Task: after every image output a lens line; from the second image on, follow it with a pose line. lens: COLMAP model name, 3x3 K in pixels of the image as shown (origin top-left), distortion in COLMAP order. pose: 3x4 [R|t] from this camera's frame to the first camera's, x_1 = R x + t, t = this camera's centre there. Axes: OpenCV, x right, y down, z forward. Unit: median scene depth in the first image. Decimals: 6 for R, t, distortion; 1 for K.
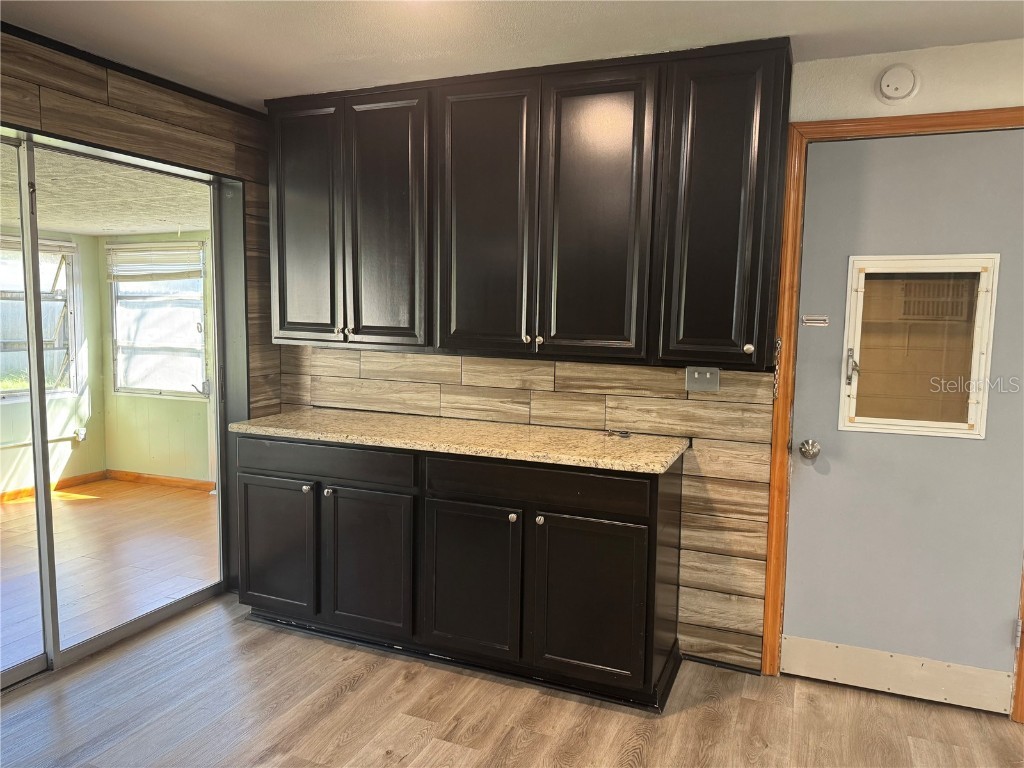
lens RADIAL K [[715.3, 0, 513.2], [0, 715.3, 387.5], [0, 0, 1]] dist [0.005642, -0.007827]
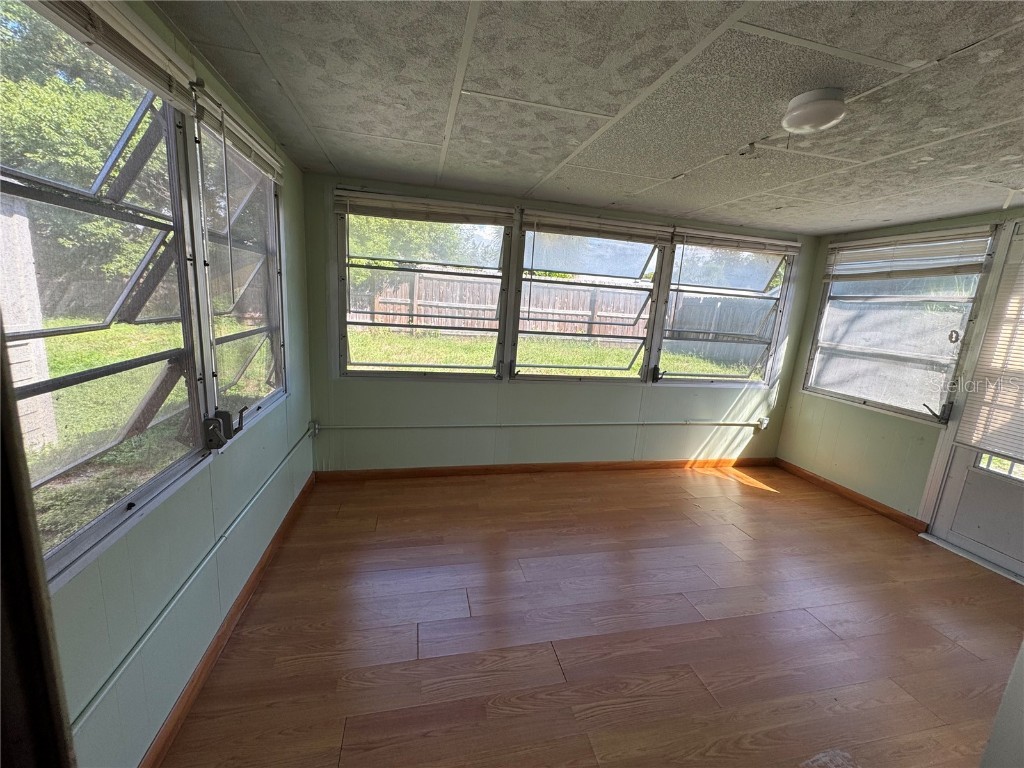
lens RADIAL K [[408.4, 0, 509.8], [0, 408.4, 380.4], [0, 0, 1]] dist [-0.002663, 0.000418]
pose [[0.574696, 0.180262, -0.798267, -0.339813], [-0.134225, 0.982992, 0.125343, -0.024652], [0.807284, 0.035114, 0.589117, 0.317193]]
